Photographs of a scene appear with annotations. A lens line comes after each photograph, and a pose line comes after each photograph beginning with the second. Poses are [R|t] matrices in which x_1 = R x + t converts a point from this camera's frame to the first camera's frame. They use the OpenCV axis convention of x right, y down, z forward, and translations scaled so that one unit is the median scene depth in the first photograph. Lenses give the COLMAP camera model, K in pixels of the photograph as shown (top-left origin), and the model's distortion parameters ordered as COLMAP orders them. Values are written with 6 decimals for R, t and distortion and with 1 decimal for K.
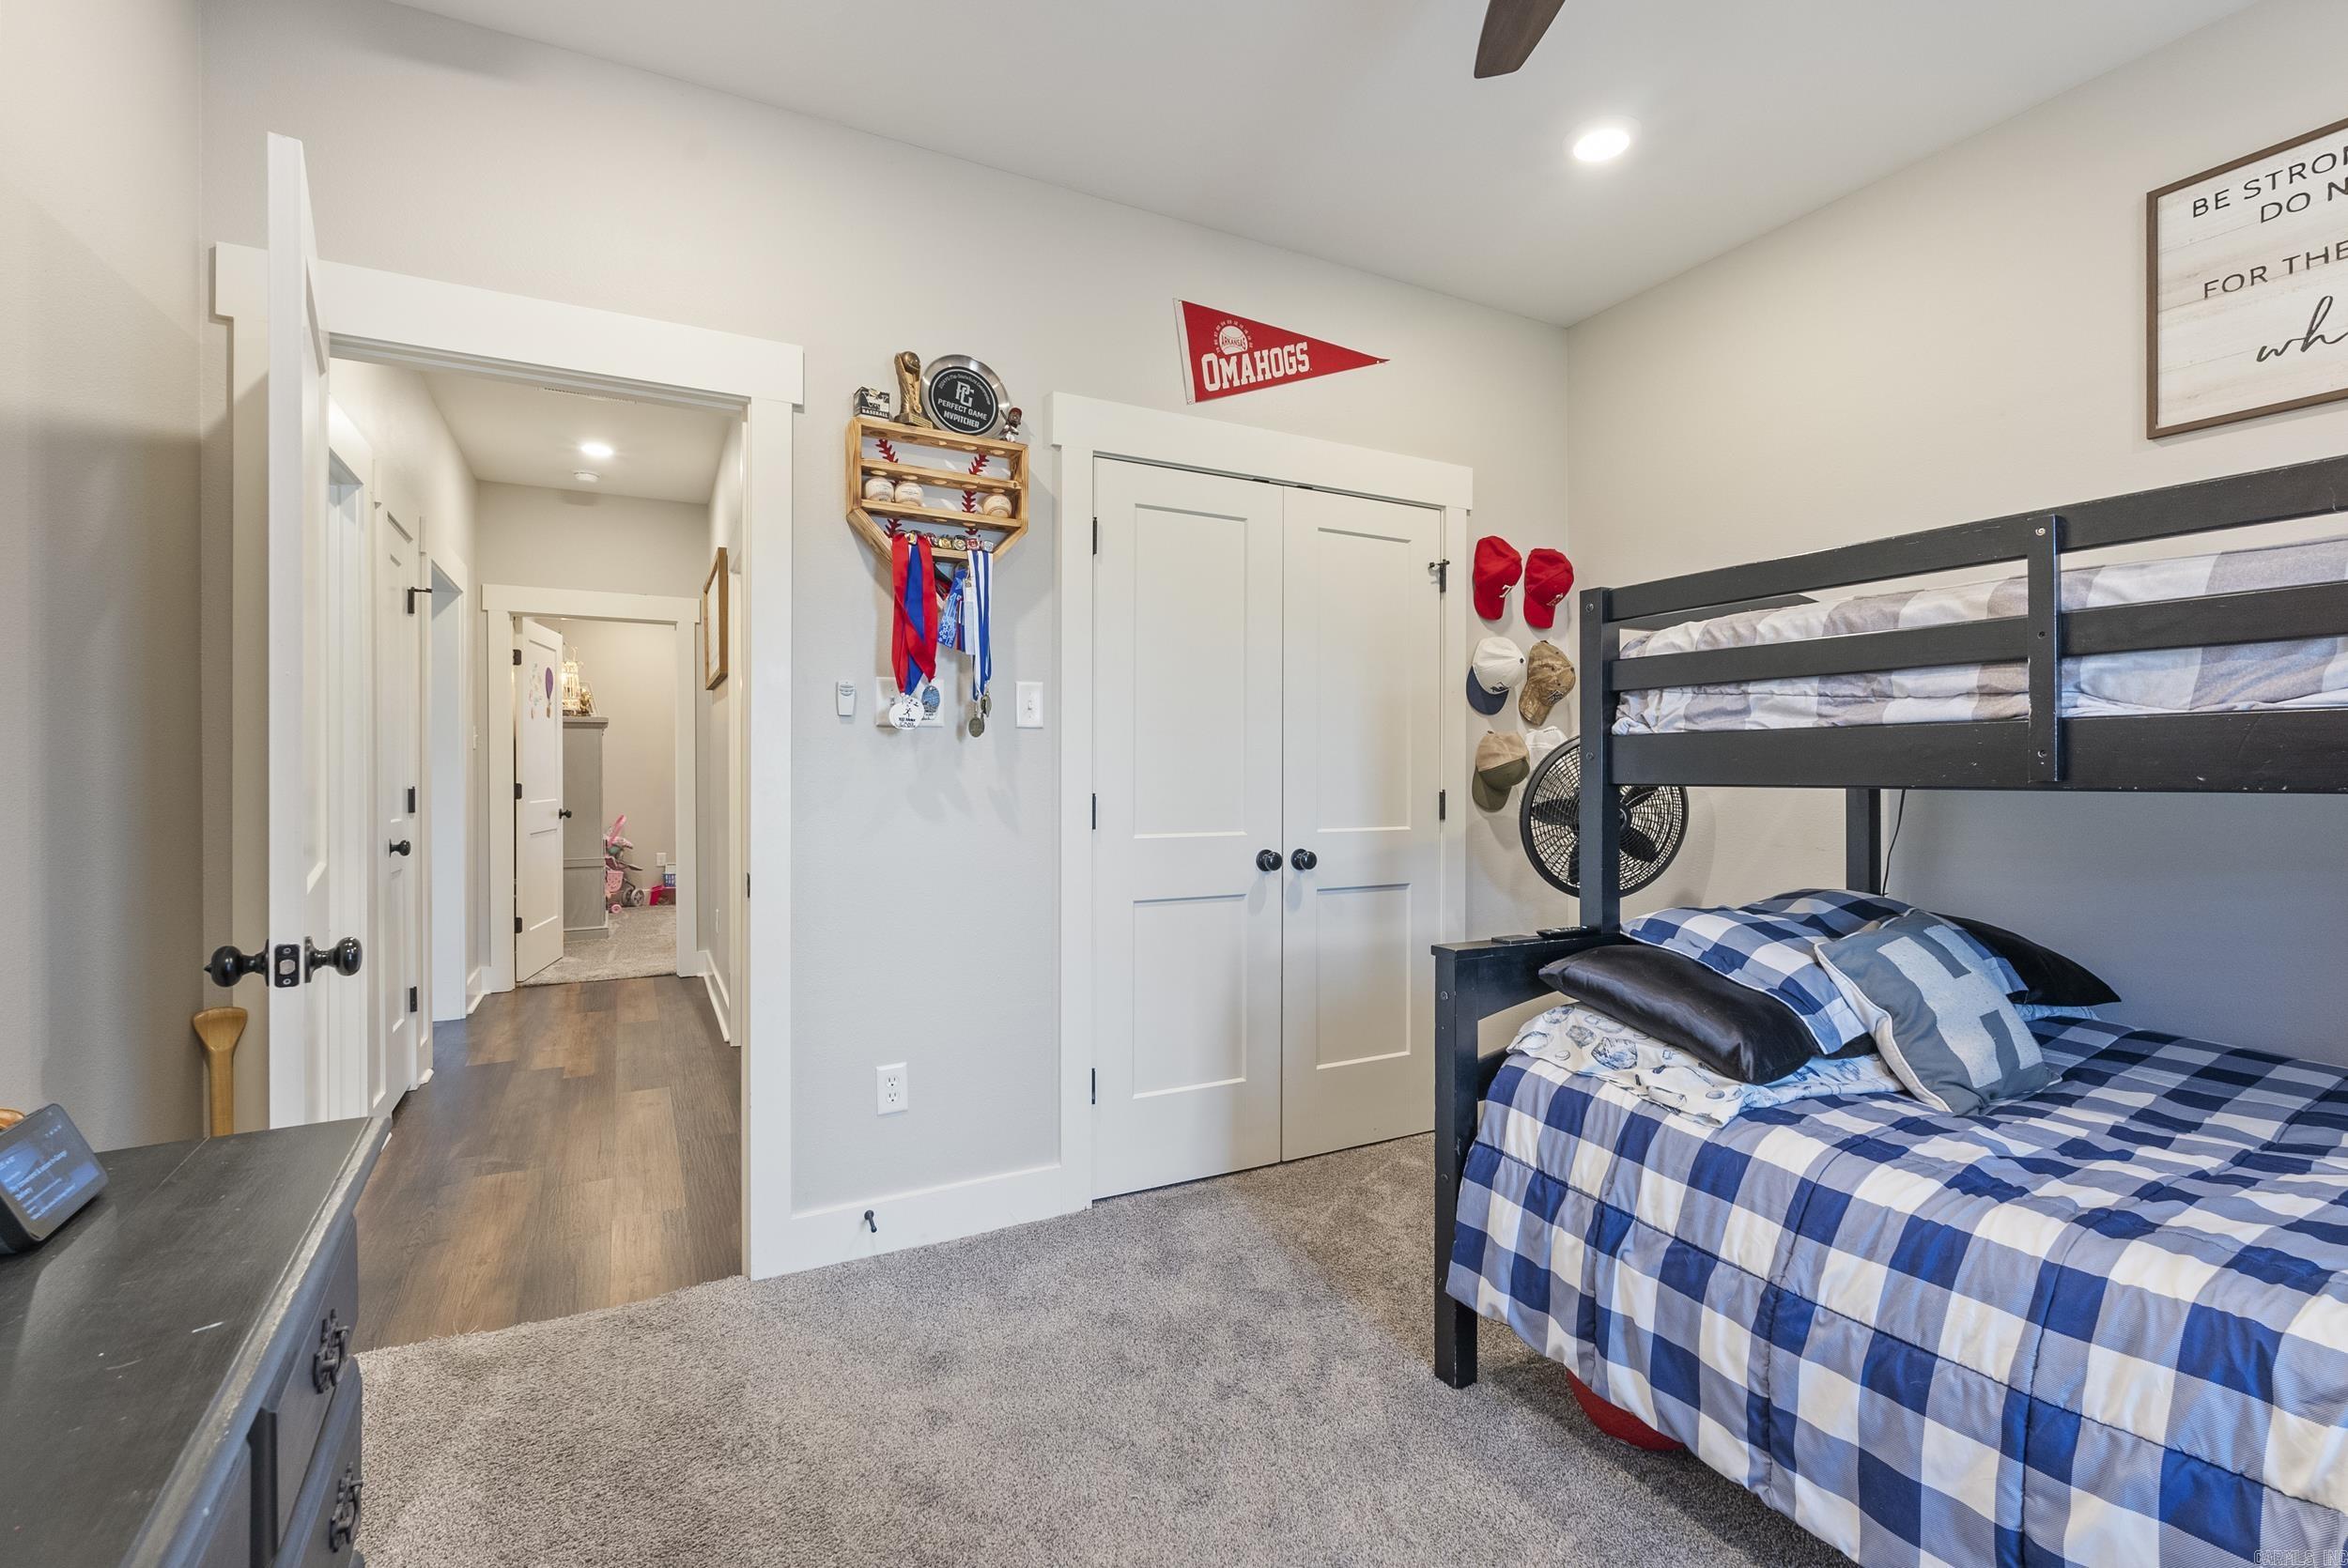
lens RADIAL K [[1033.2, 0, 1175.0], [0, 1033.2, 776.7], [0, 0, 1]] dist [-0.006434, 0.000674]
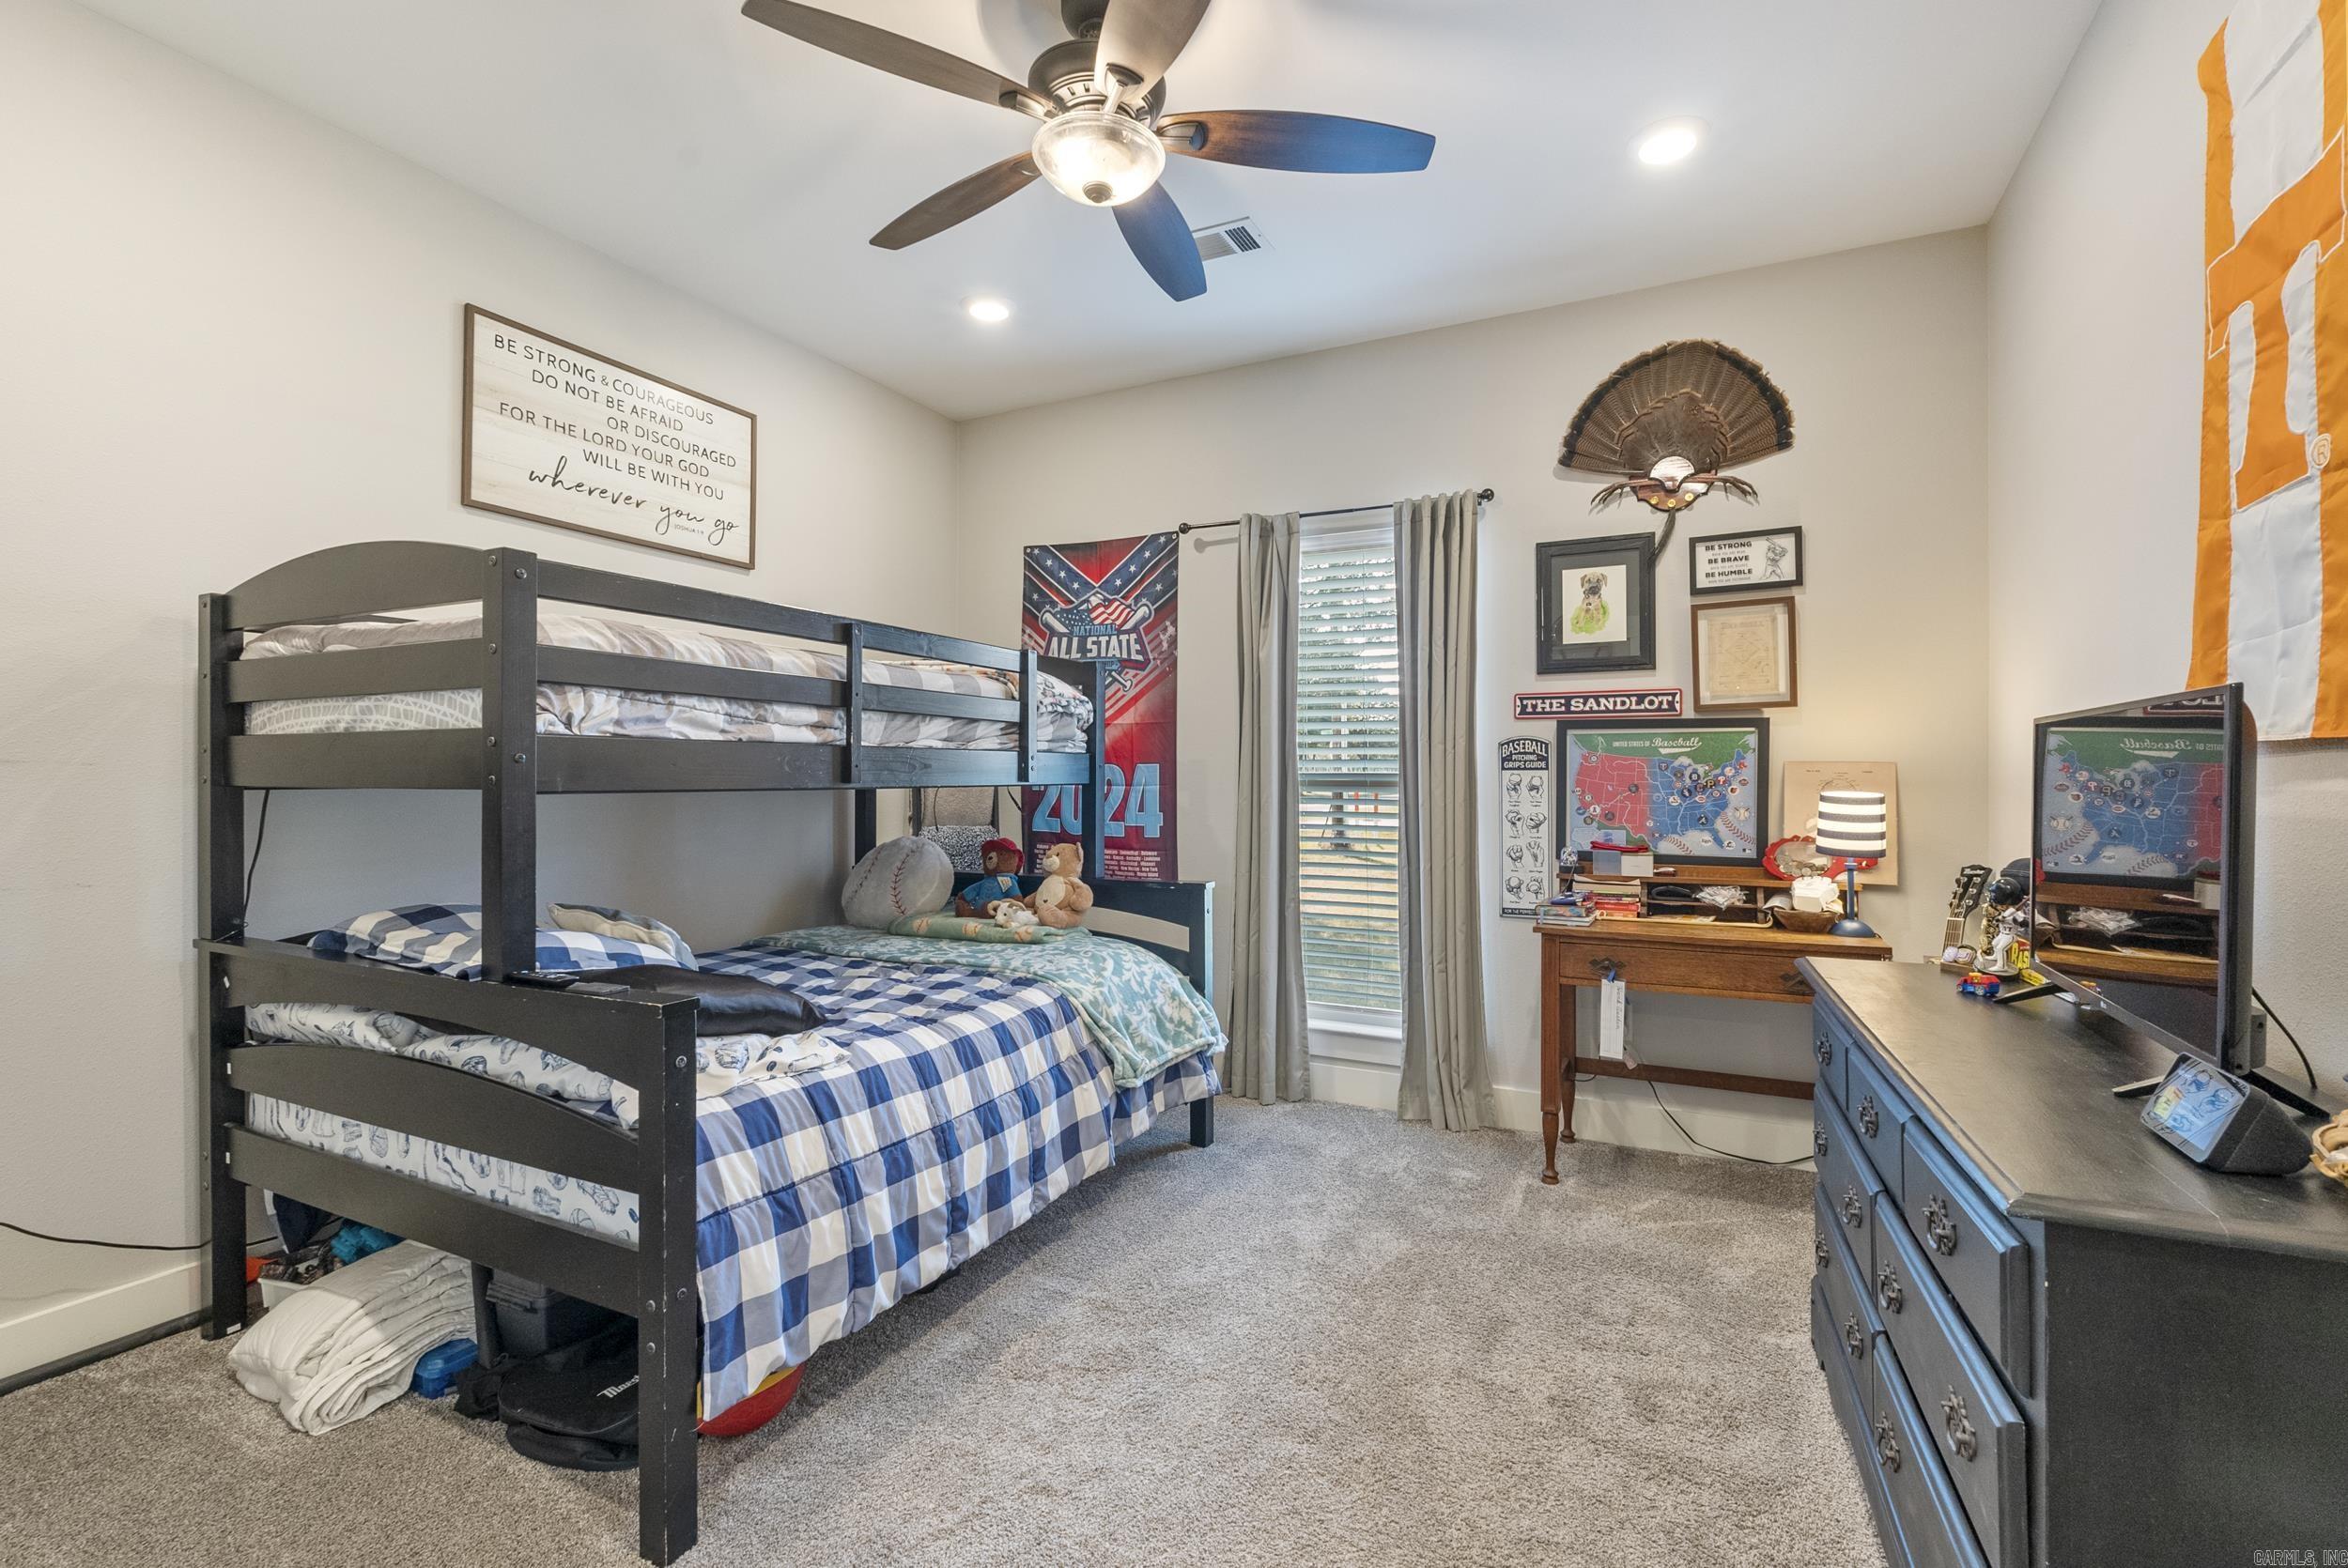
lens RADIAL K [[1033.2, 0, 1178.0], [0, 1033.2, 771.5], [0, 0, 1]] dist [-0.006434, 0.000674]
pose [[-0.578268, 0.005397, 0.815829, -0.624580], [0.004029, 0.999985, -0.003760, -0.005116], [-0.815837, 0.001113, -0.578281, 1.191054]]
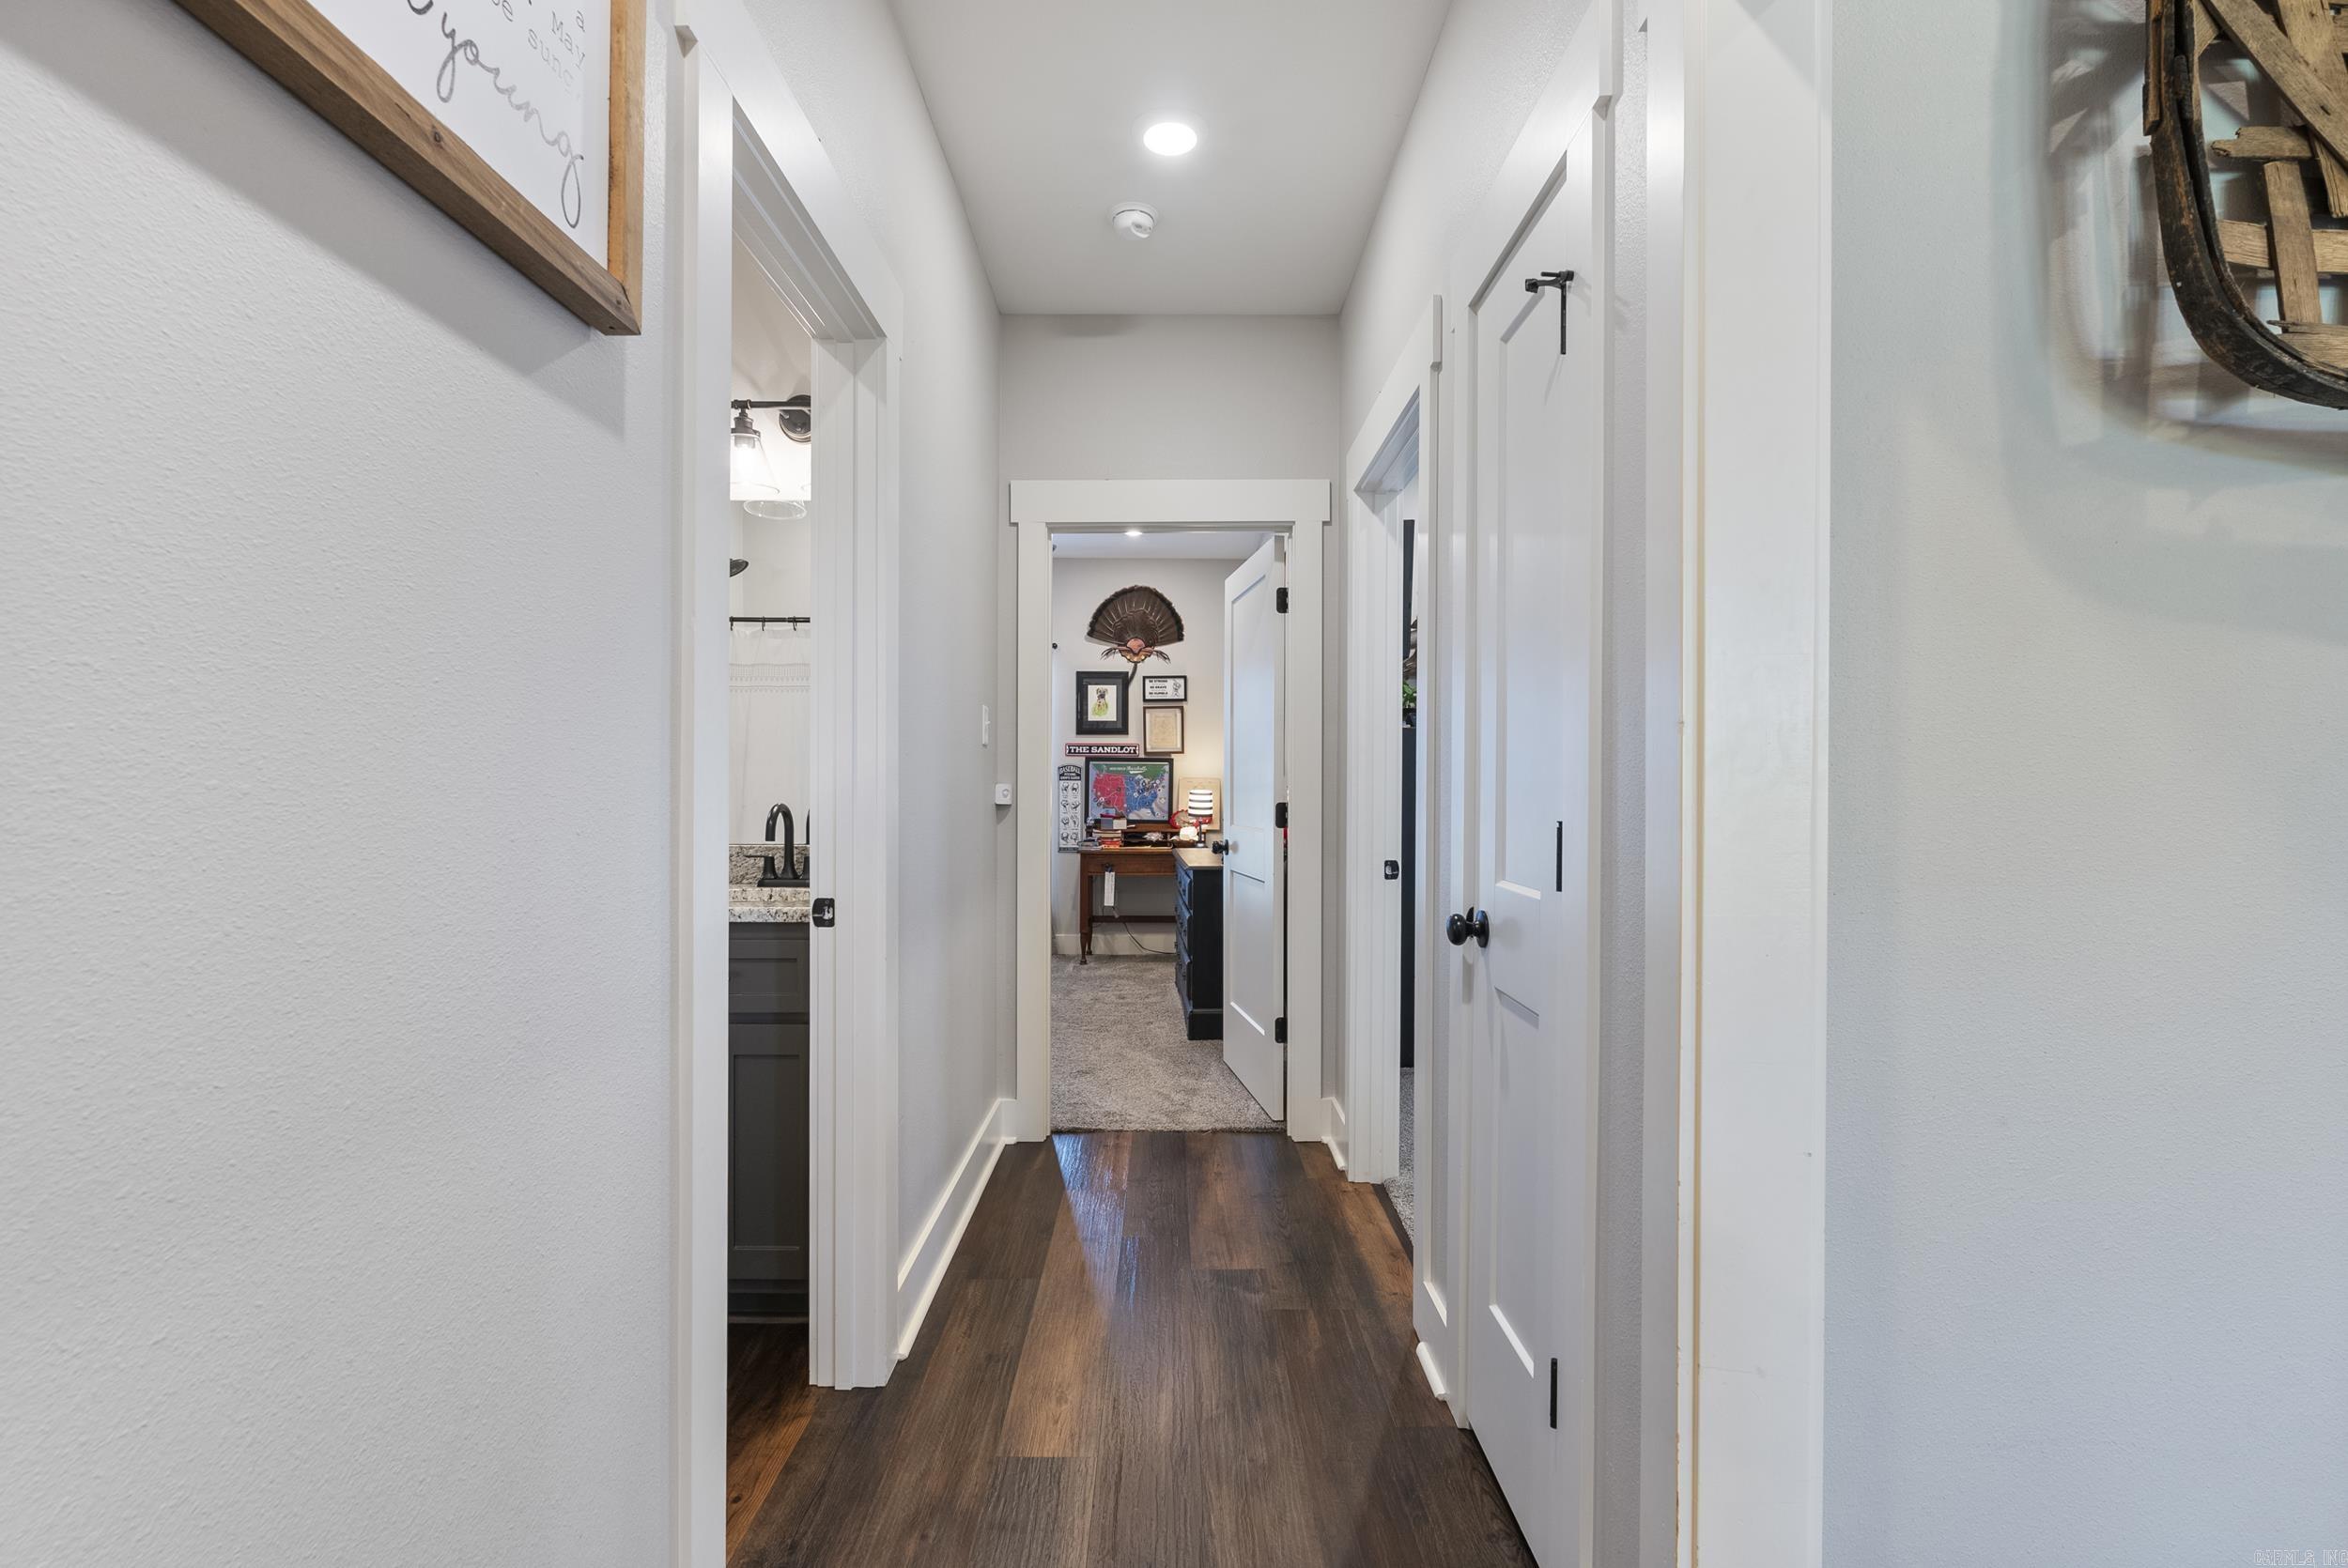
lens RADIAL K [[1033.2, 0, 1170.6], [0, 1033.2, 781.4], [0, 0, 1]] dist [-0.006434, 0.000674]
pose [[-0.883210, -0.001264, 0.468975, -1.598988], [-0.001791, 0.999998, -0.000679, -0.006665], [-0.468974, -0.001440, -0.883211, 2.822836]]
